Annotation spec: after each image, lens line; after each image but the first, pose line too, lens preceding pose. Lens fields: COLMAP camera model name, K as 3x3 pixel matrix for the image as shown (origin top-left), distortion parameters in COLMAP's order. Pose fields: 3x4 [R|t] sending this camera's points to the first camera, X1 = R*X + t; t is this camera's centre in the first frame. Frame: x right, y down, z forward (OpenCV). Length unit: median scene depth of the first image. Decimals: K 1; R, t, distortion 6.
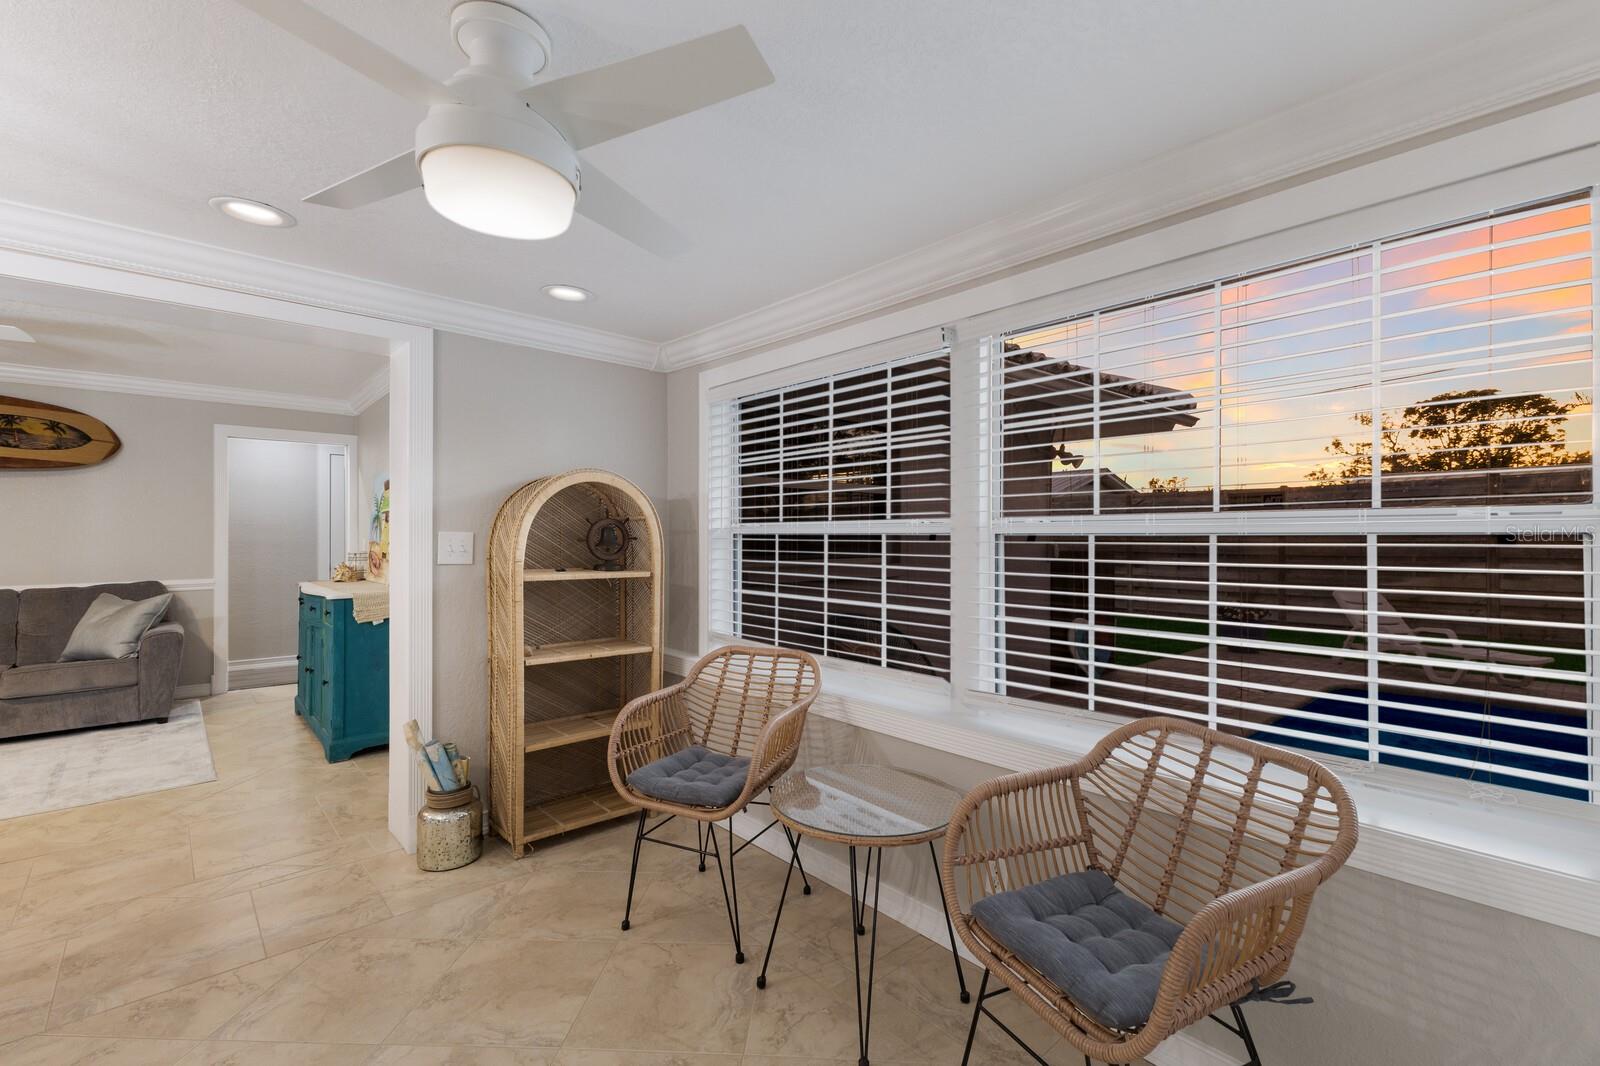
lens RADIAL K [[695.6, 0, 790.2], [0, 695.6, 538.1], [0, 0, 1]] dist [0.008808, -0.000398]
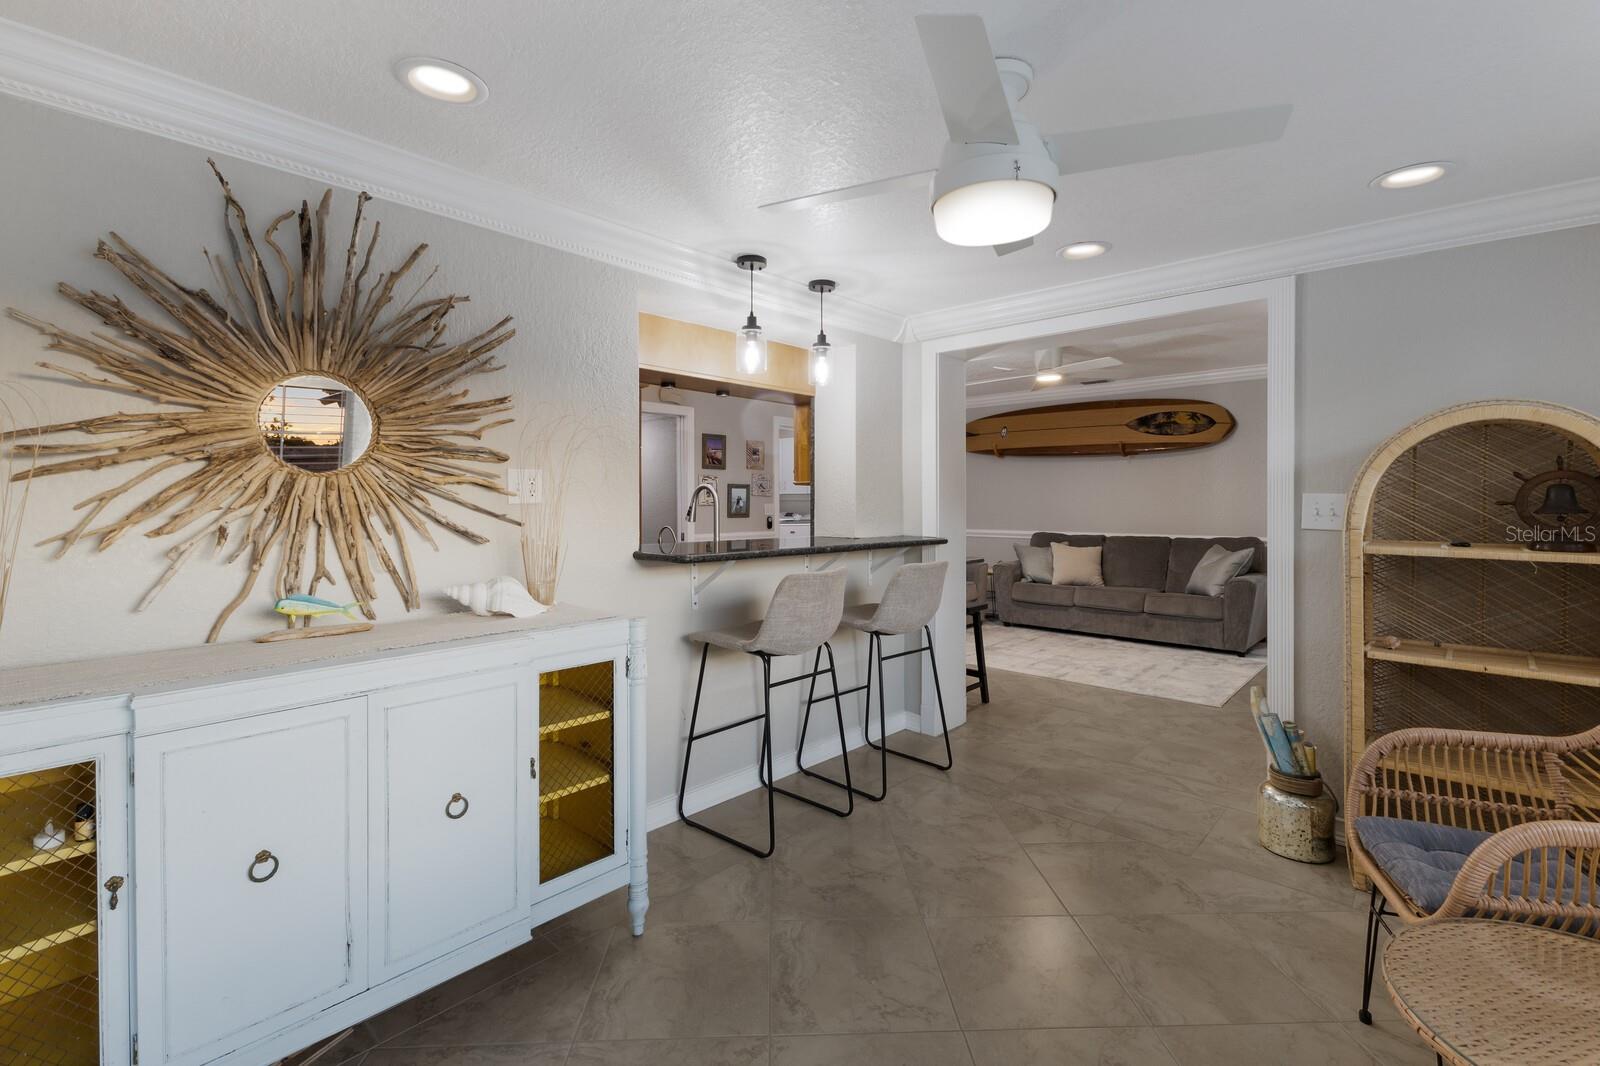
lens RADIAL K [[702.9, 0, 807.8], [0, 702.9, 505.9], [0, 0, 1]] dist [-0.002401, -0.000348]
pose [[0.097435, 0.008048, -0.995209, 0.350230], [-0.000707, 0.999968, 0.008018, 0.000544], [0.995242, -0.000078, 0.097437, 0.257514]]
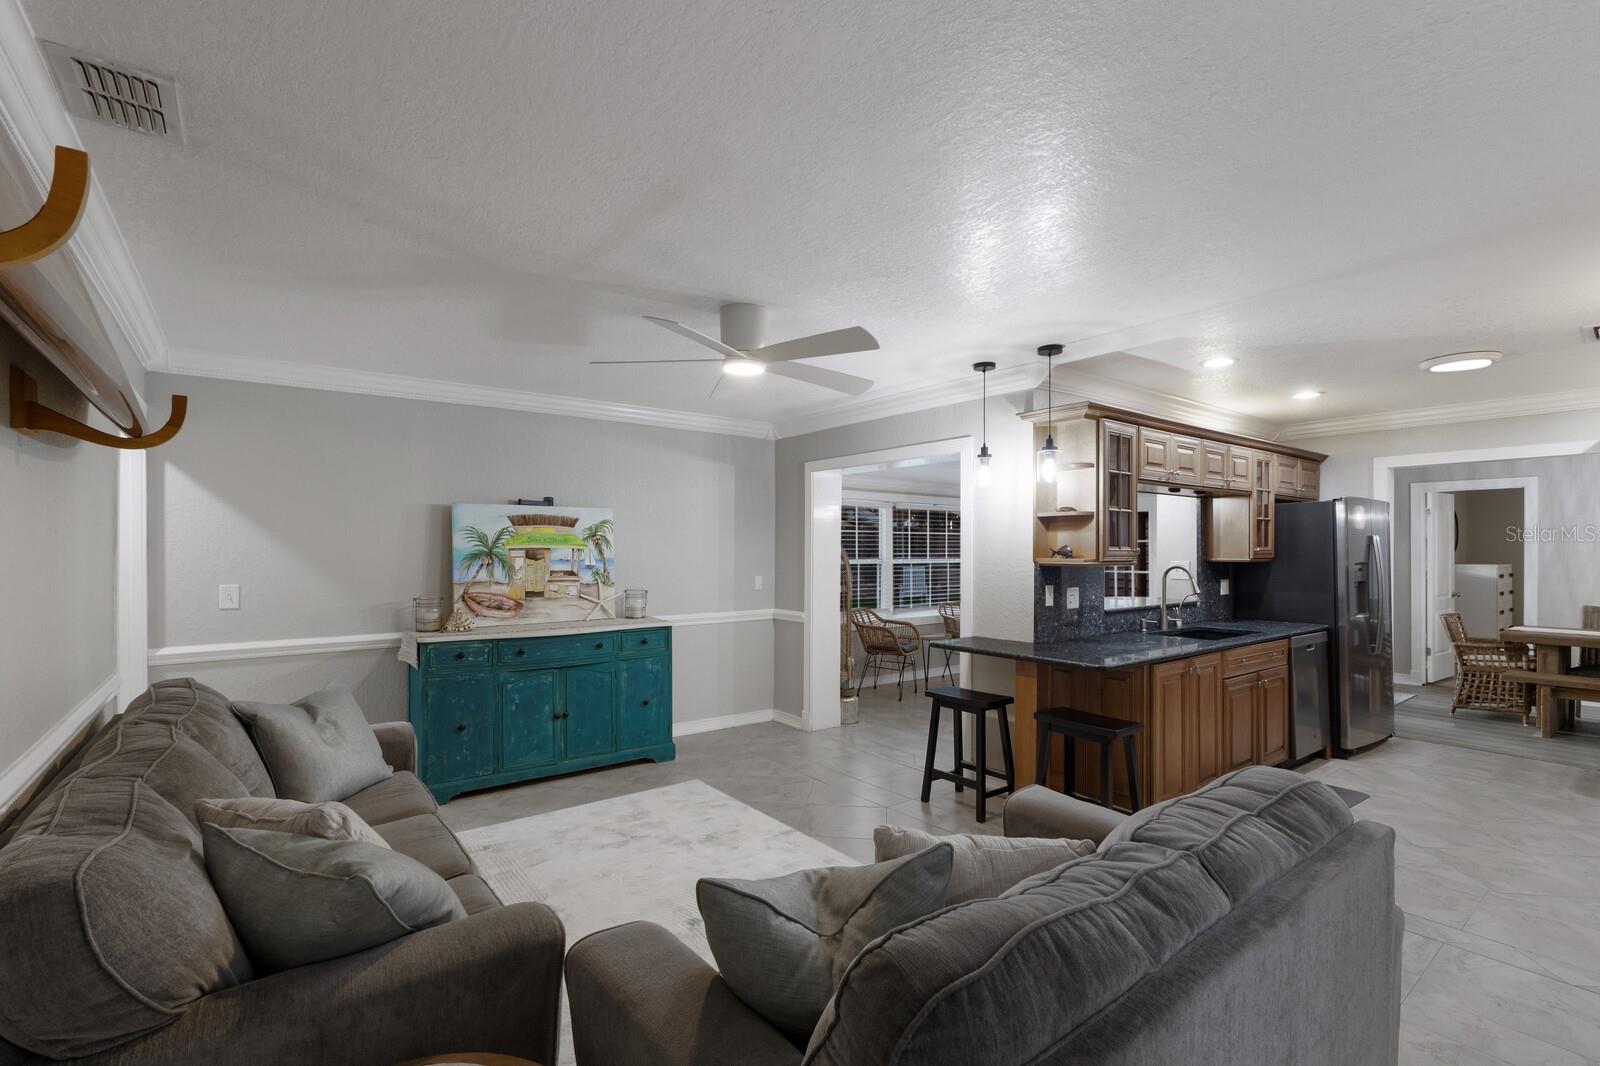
lens RADIAL K [[699.2, 0, 800.2], [0, 699.2, 546.2], [0, 0, 1]] dist [0.001466, -0.000515]
pose [[0.085093, 0.003835, 0.996366, -2.535824], [-0.002895, 0.999989, -0.003602, -0.064202], [-0.996369, -0.002578, 0.085104, 0.919283]]
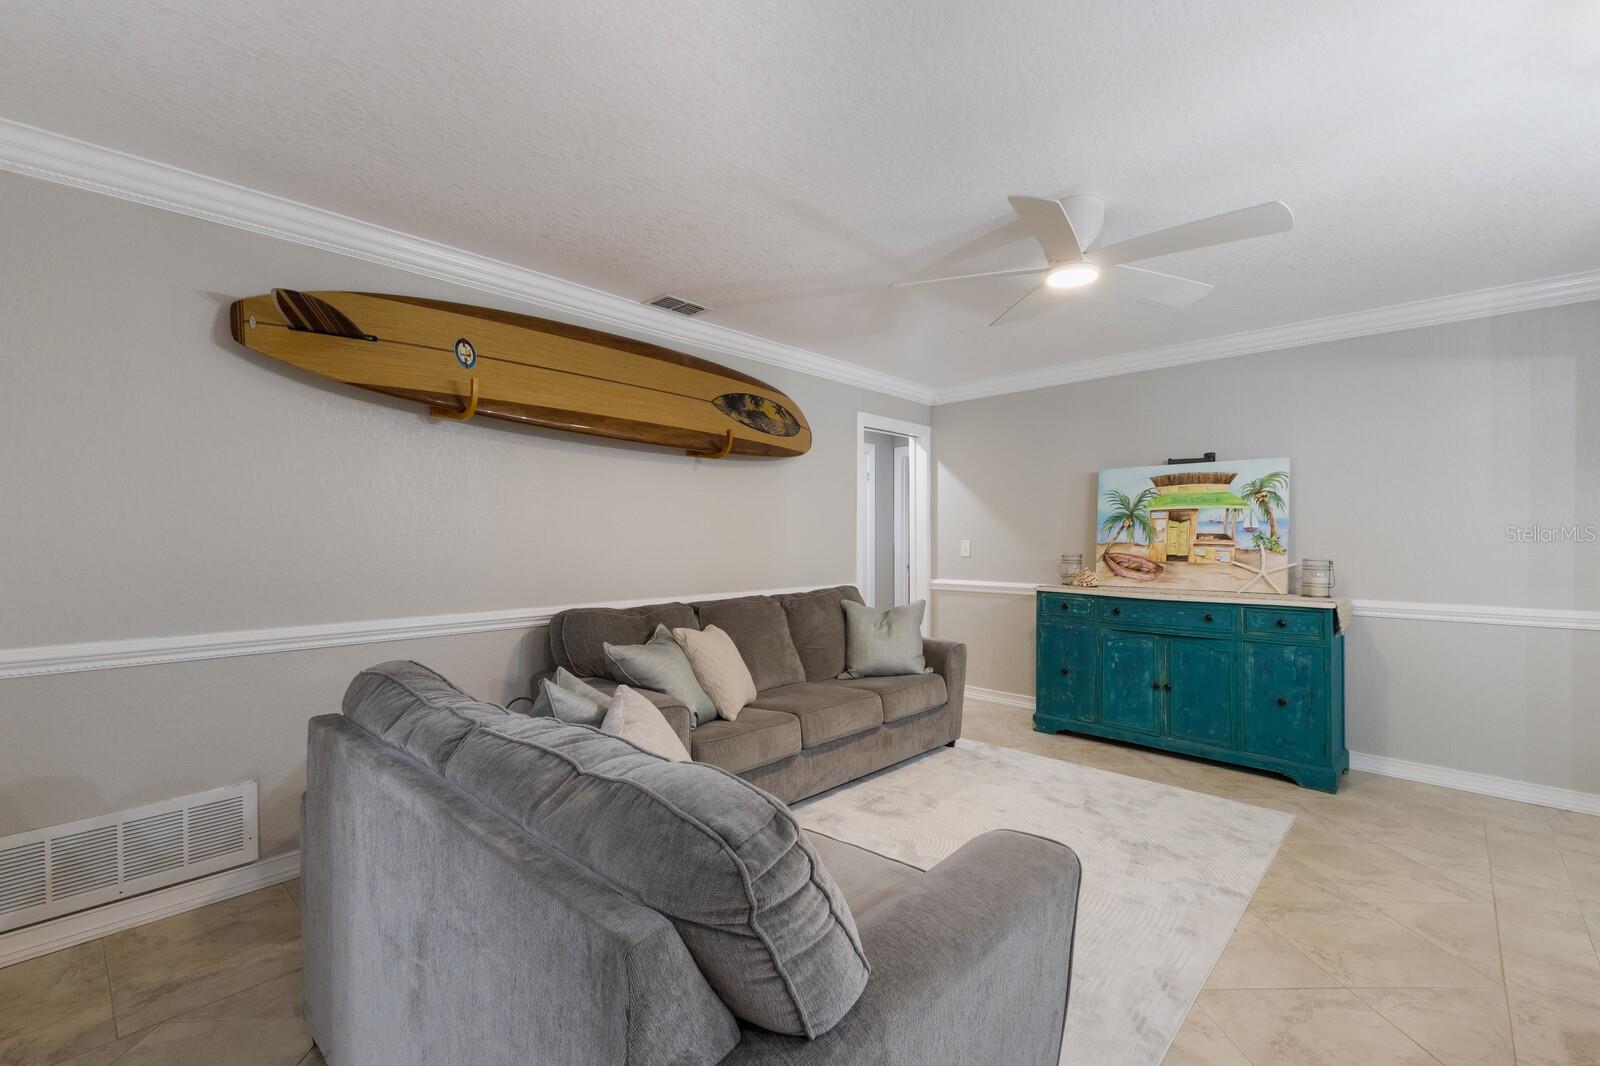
lens RADIAL K [[682.8, 0, 807.2], [0, 682.8, 538.8], [0, 0, 1]] dist [0.011277, 0.000014]
pose [[0.996355, 0.003765, 0.085225, -1.901232], [-0.003874, 0.999992, 0.001116, 0.002497], [-0.085220, -0.001442, 0.996361, 0.251971]]
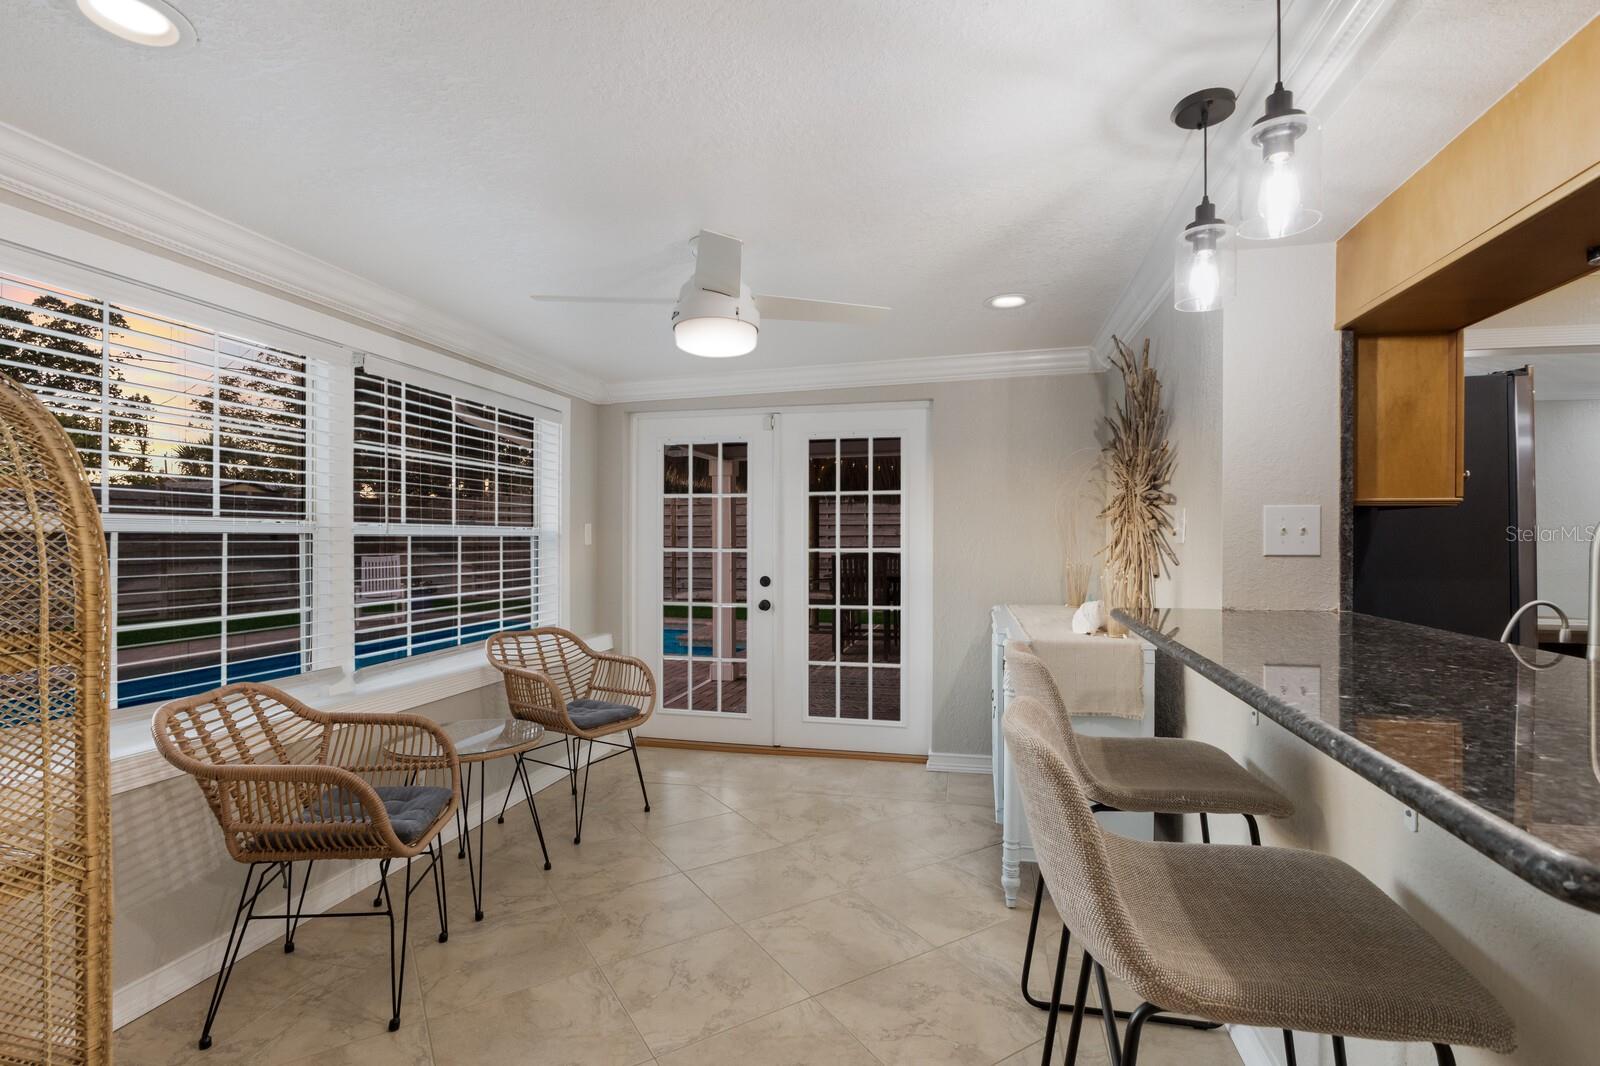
lens RADIAL K [[746.8, 0, 799.2], [0, 746.8, 538.3], [0, 0, 1]] dist [-0.000332, -0.000070]
pose [[-0.560918, -0.002566, 0.827868, -0.943527], [-0.004041, 0.999992, 0.000362, -0.002441], [-0.827862, -0.003142, -0.560924, 0.858896]]
